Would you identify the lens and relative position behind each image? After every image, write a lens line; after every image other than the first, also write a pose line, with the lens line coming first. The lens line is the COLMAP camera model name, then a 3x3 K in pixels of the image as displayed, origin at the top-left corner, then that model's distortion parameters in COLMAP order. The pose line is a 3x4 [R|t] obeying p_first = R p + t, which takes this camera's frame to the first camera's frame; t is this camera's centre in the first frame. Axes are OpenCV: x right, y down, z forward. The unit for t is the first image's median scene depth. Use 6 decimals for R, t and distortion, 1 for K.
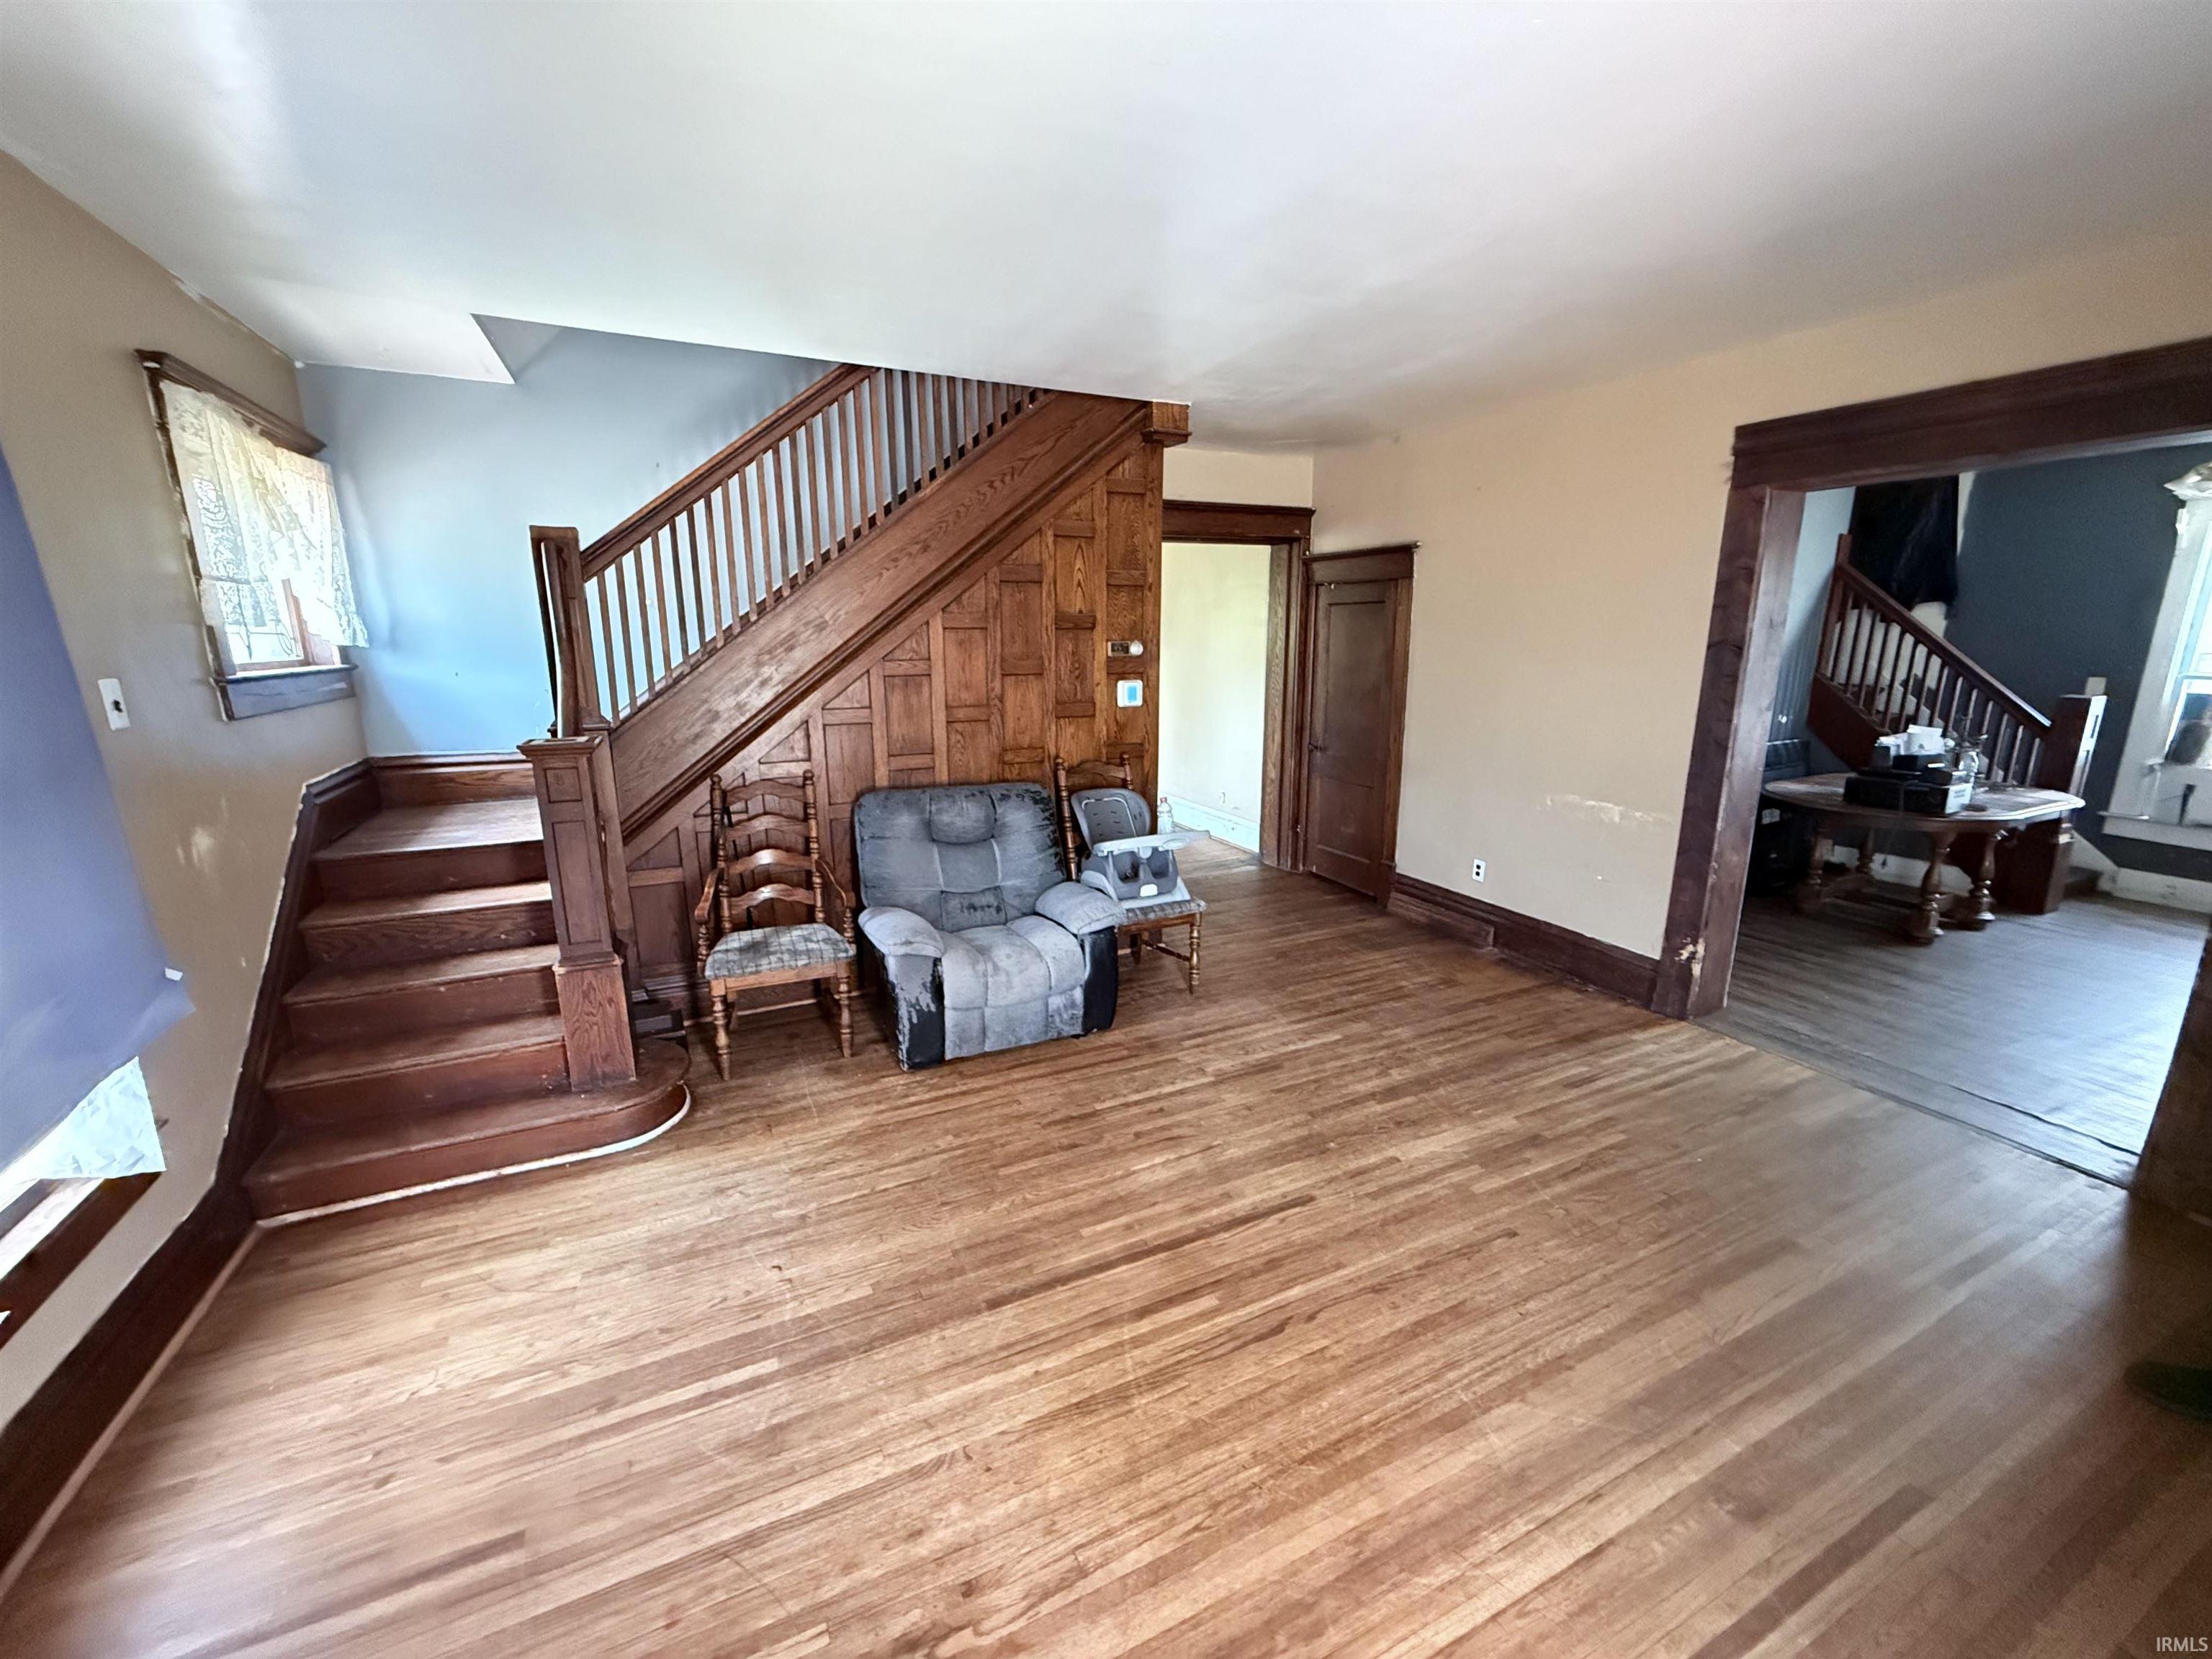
lens RADIAL K [[885.6, 0, 1098.1], [0, 885.6, 825.9], [0, 0, 1]] dist [0.001201, 0.000295]
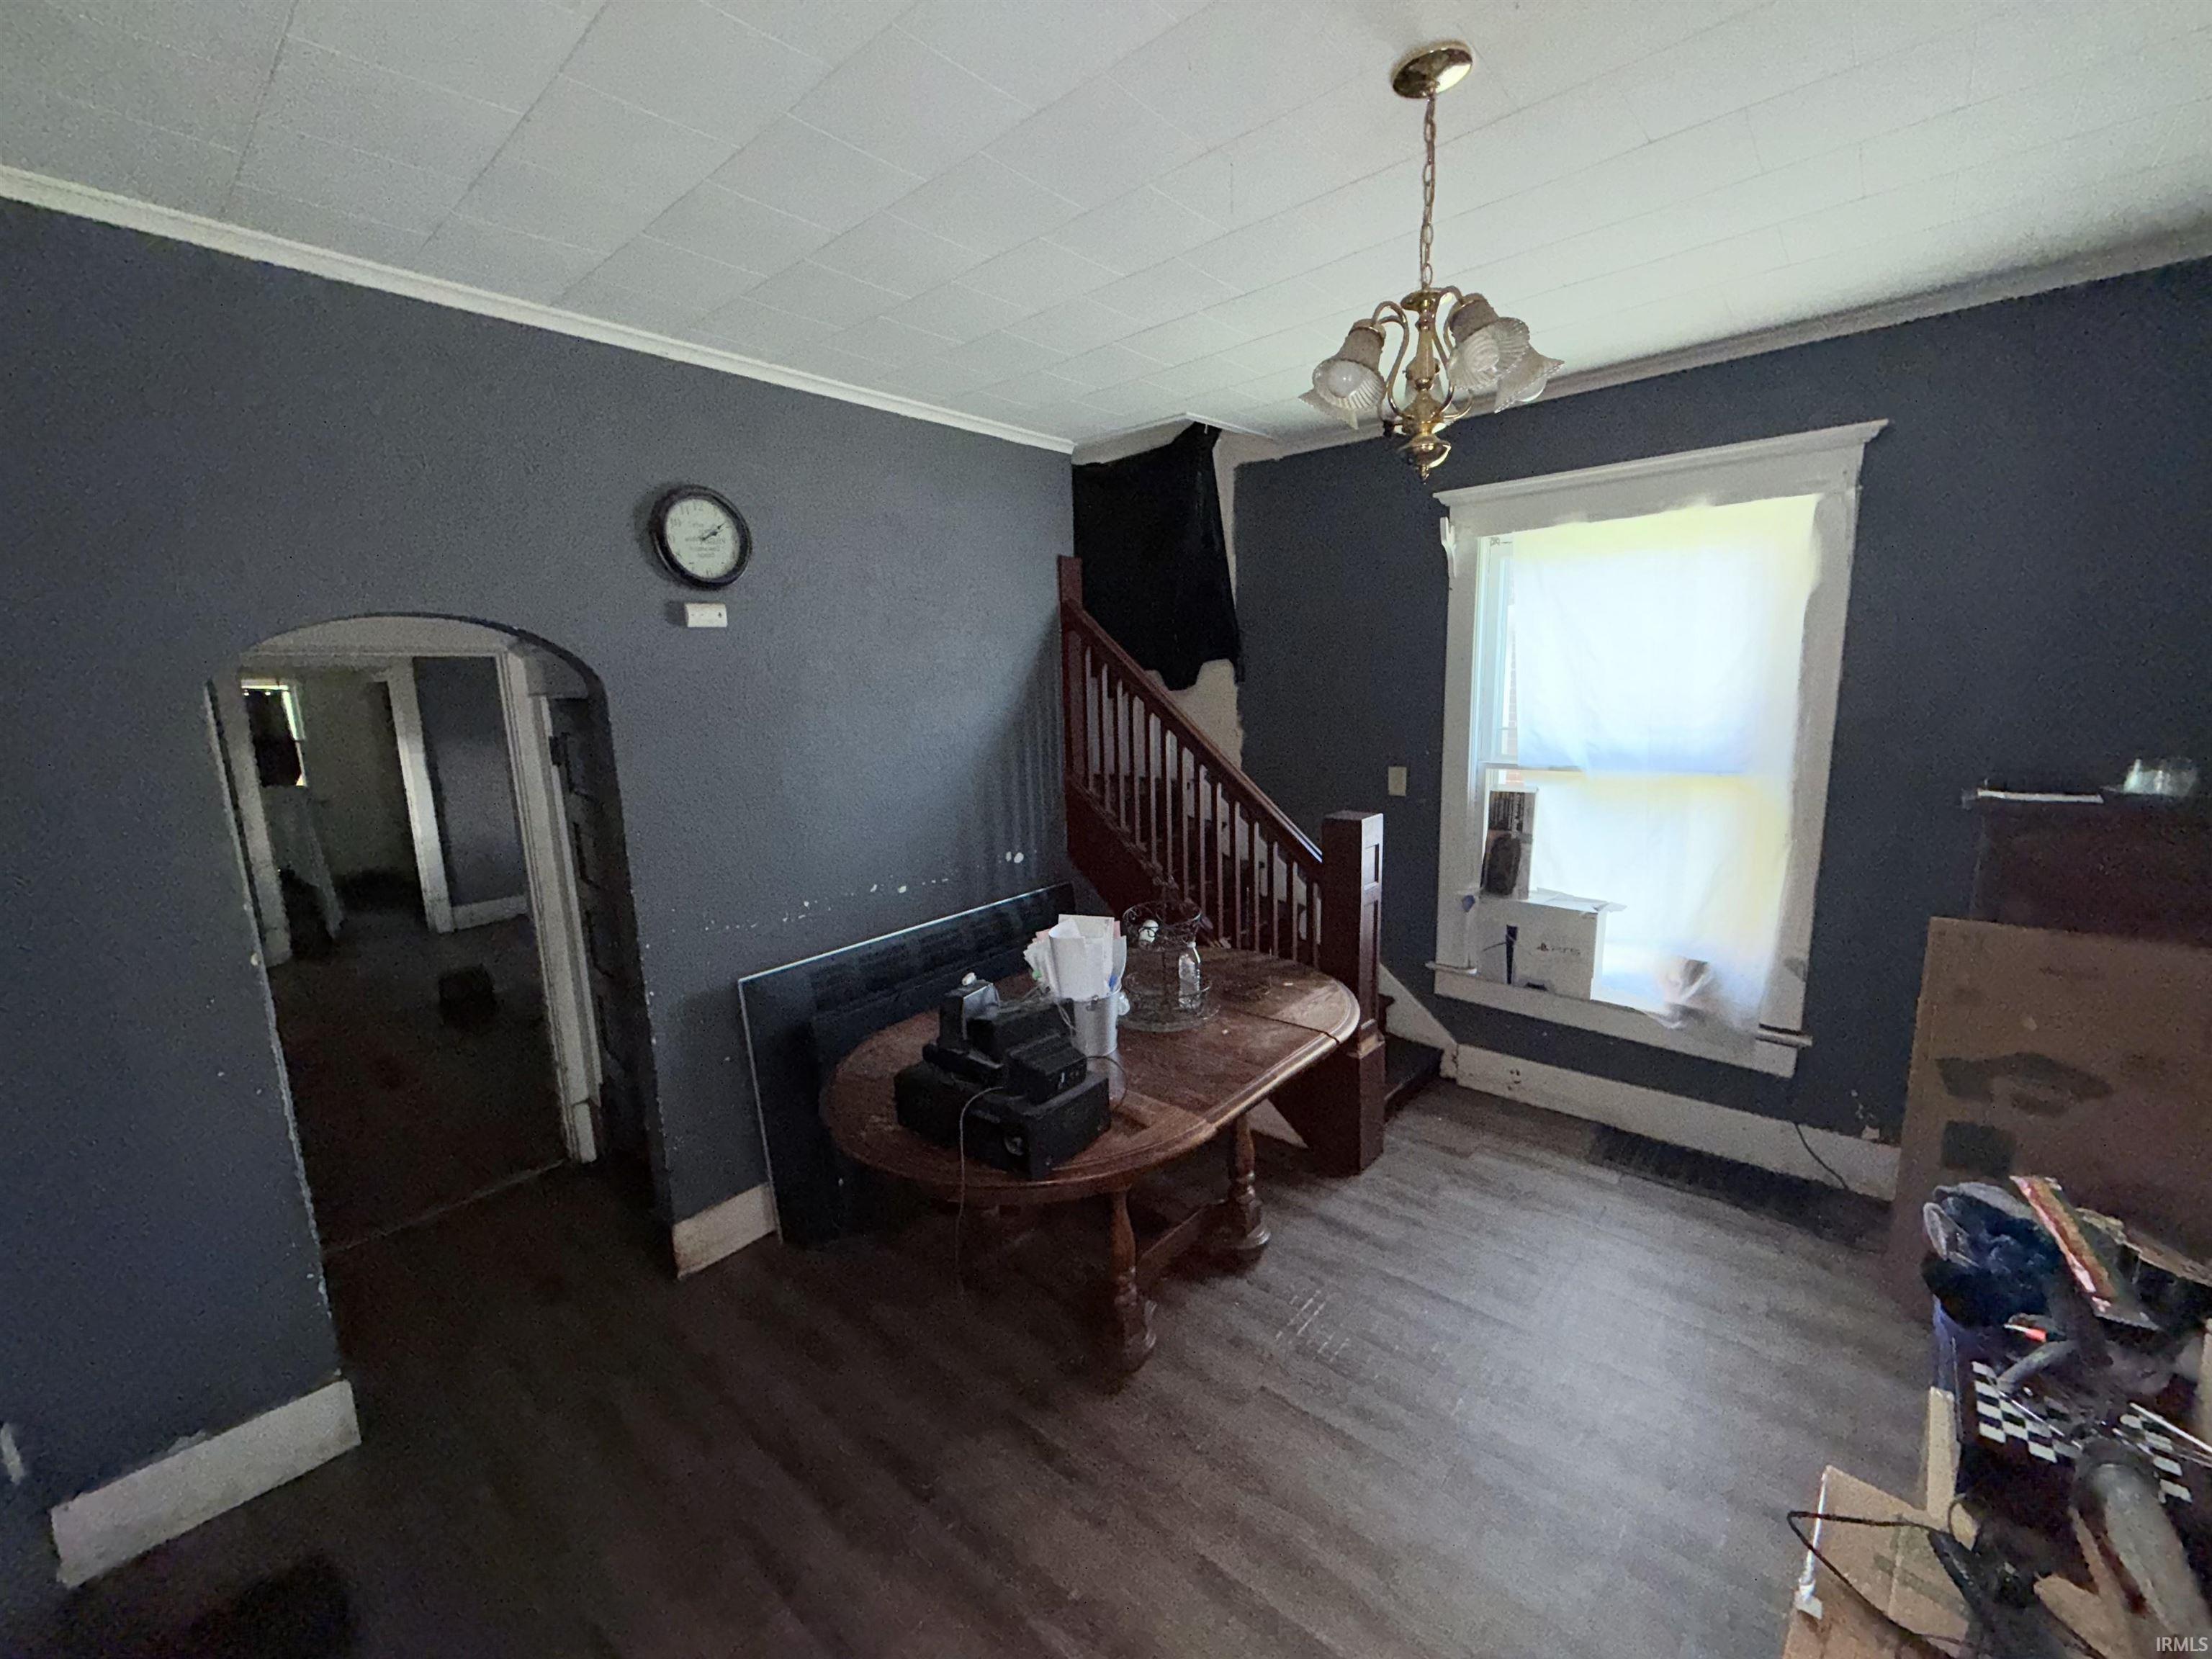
lens RADIAL K [[885.6, 0, 1100.6], [0, 885.6, 828.1], [0, 0, 1]] dist [0.001201, 0.000295]
pose [[0.919731, -0.092943, 0.381388, 0.661319], [0.115206, 0.992692, -0.035909, -0.123782], [-0.375264, 0.076965, 0.923717, 0.469052]]
